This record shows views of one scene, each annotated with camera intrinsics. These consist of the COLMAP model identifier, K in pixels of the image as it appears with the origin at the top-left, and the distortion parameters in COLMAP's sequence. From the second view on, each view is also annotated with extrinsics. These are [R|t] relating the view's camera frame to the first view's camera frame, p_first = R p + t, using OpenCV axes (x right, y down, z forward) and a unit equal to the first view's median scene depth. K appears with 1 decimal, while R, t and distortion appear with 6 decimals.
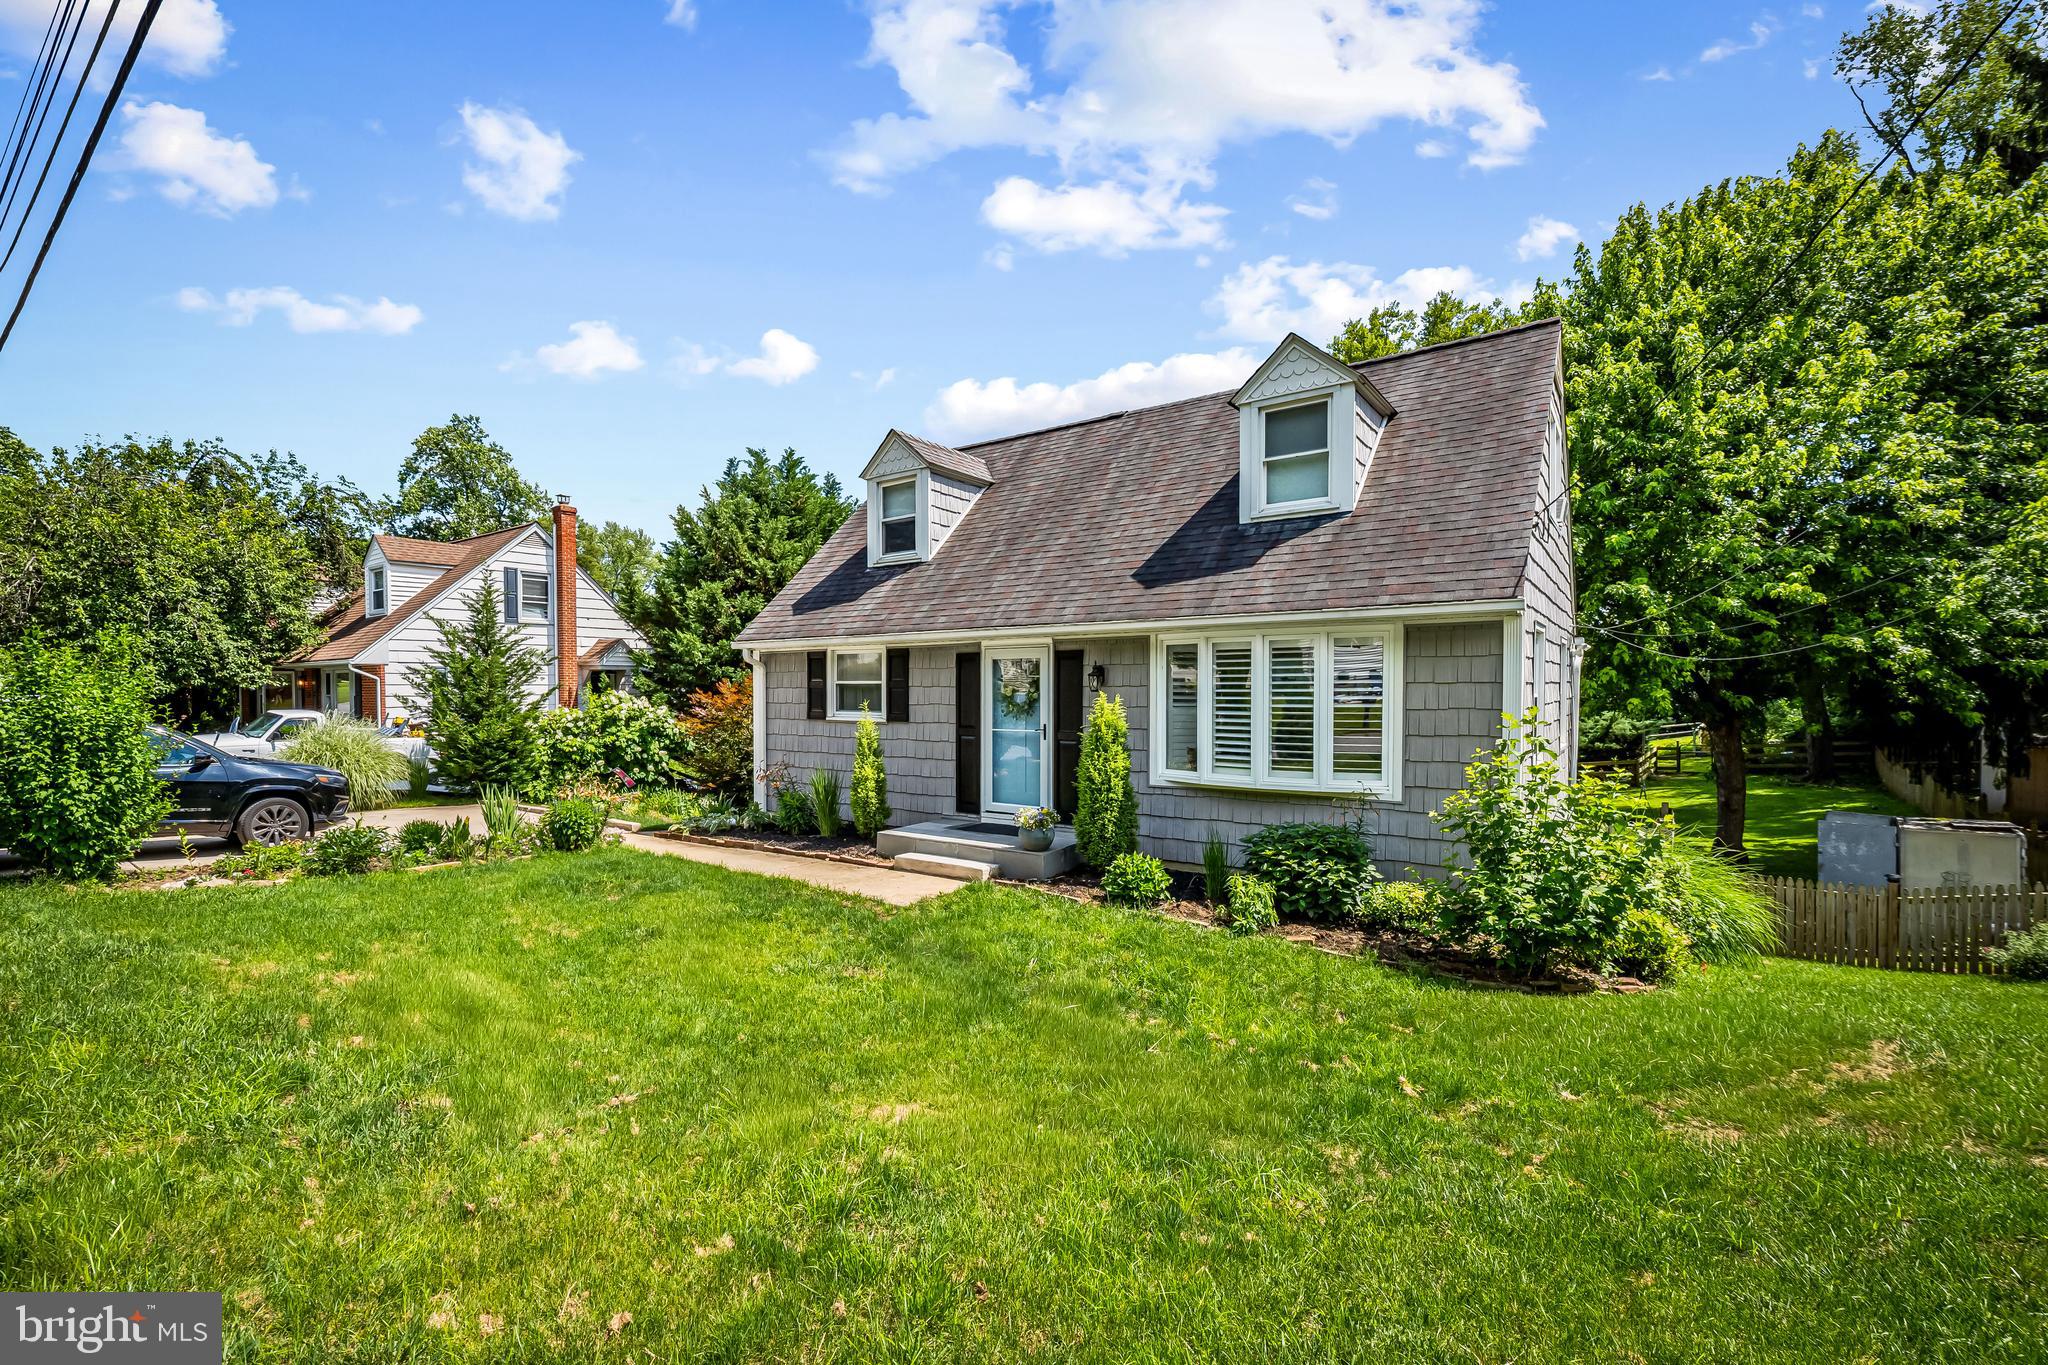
lens RADIAL K [[856.6, 0, 962.5], [0, 856.6, 721.7], [0, 0, 1]] dist [-0.000075, -0.000033]
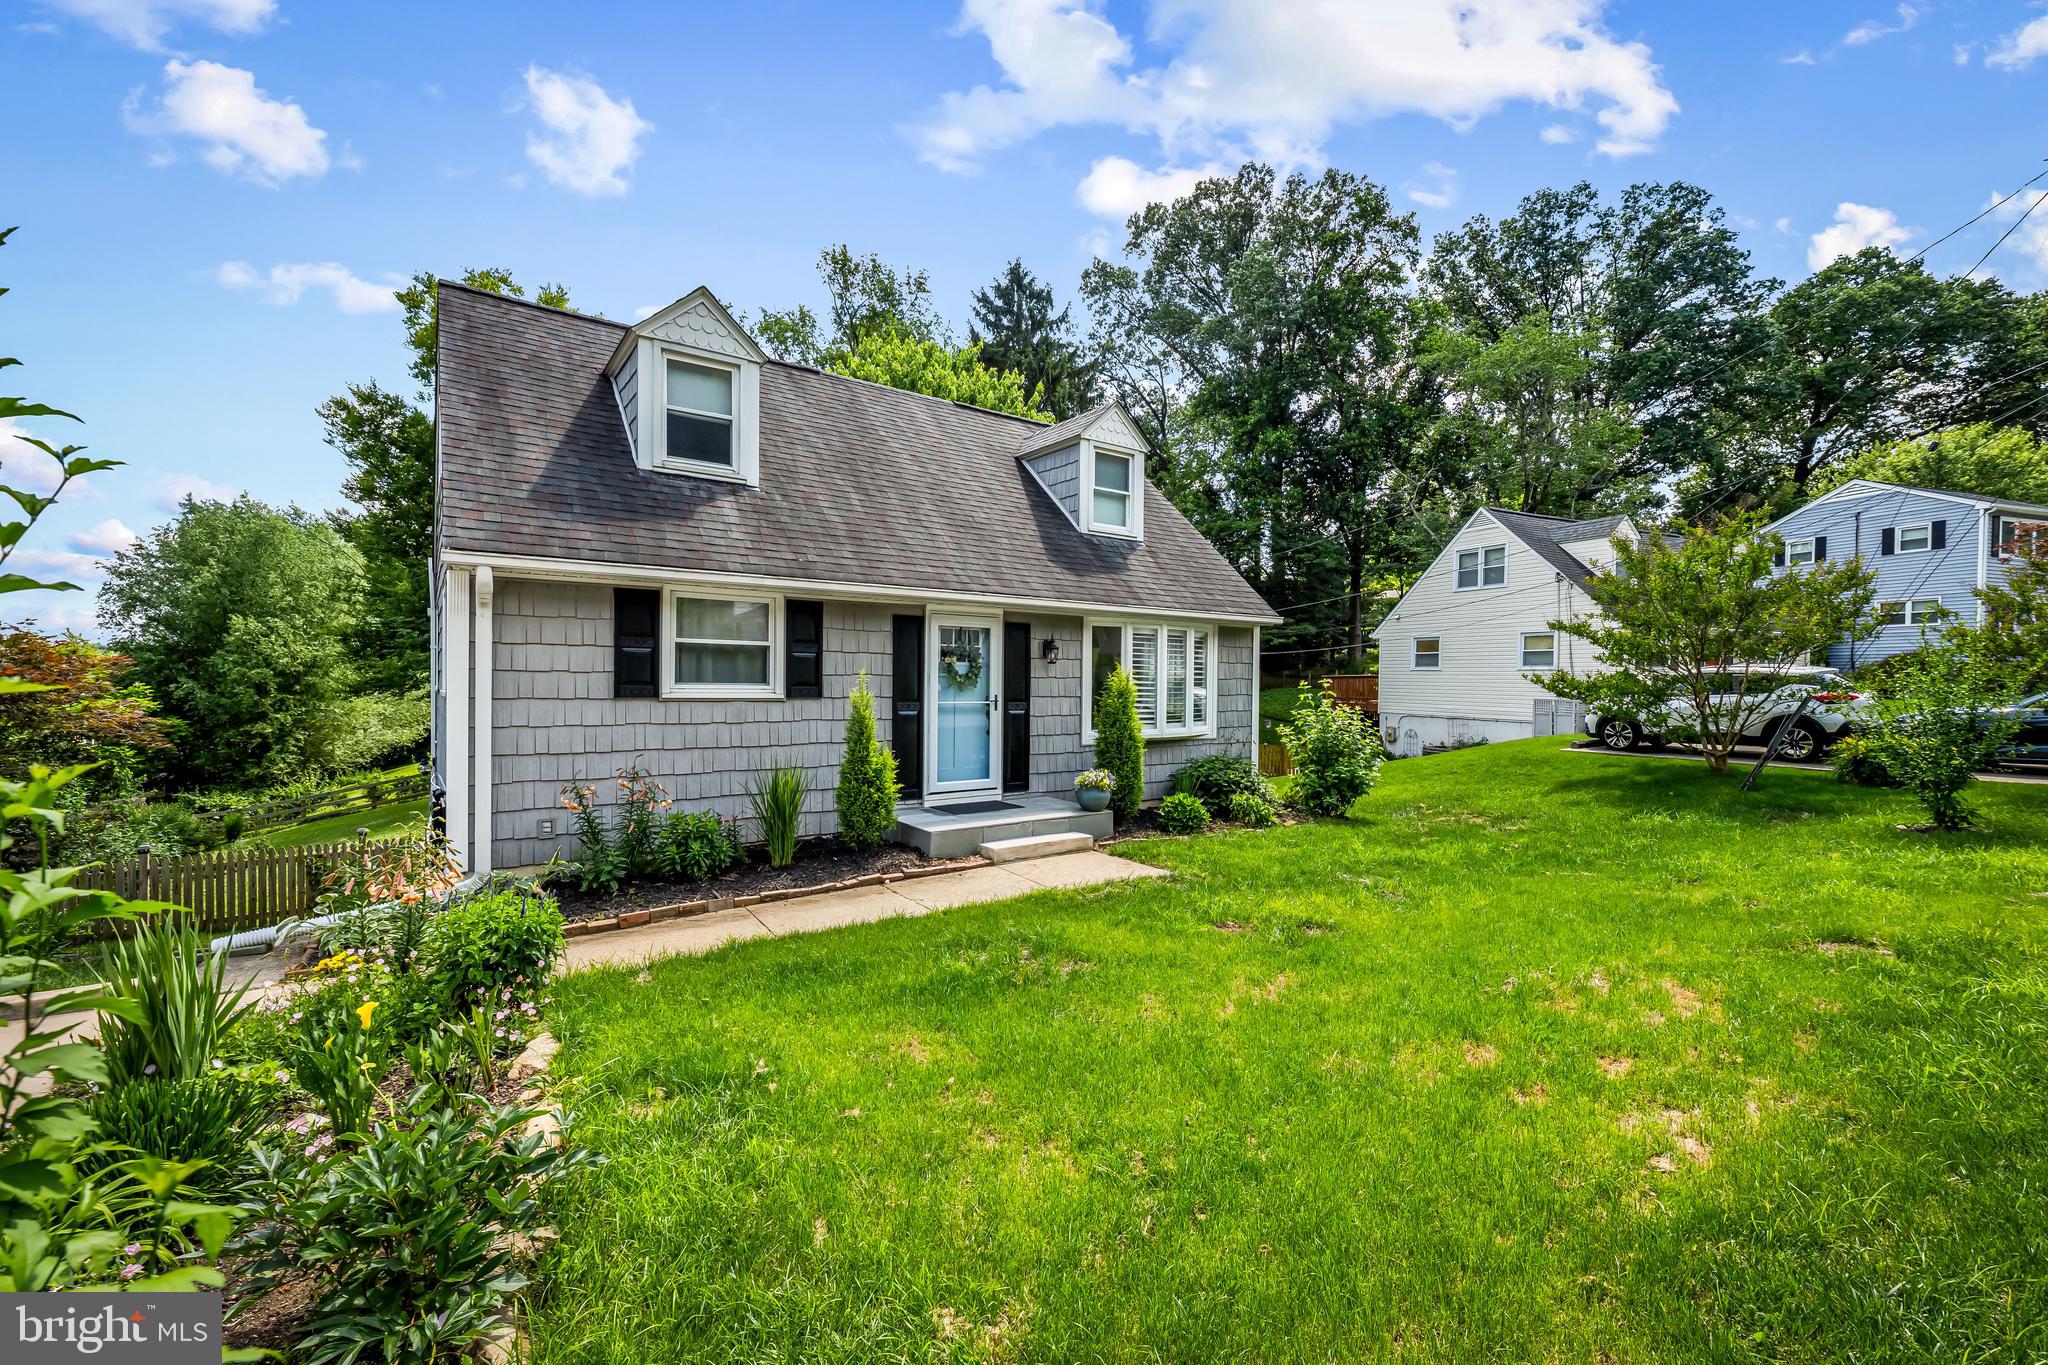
lens RADIAL K [[844.5, 0, 1057.3], [0, 844.5, 686.1], [0, 0, 1]] dist [-0.003712, -0.000028]
pose [[0.283739, -0.005474, 0.958886, -0.783554], [0.022133, 0.999755, -0.000842, -0.004659], [-0.958646, 0.021462, 0.283790, 0.619766]]
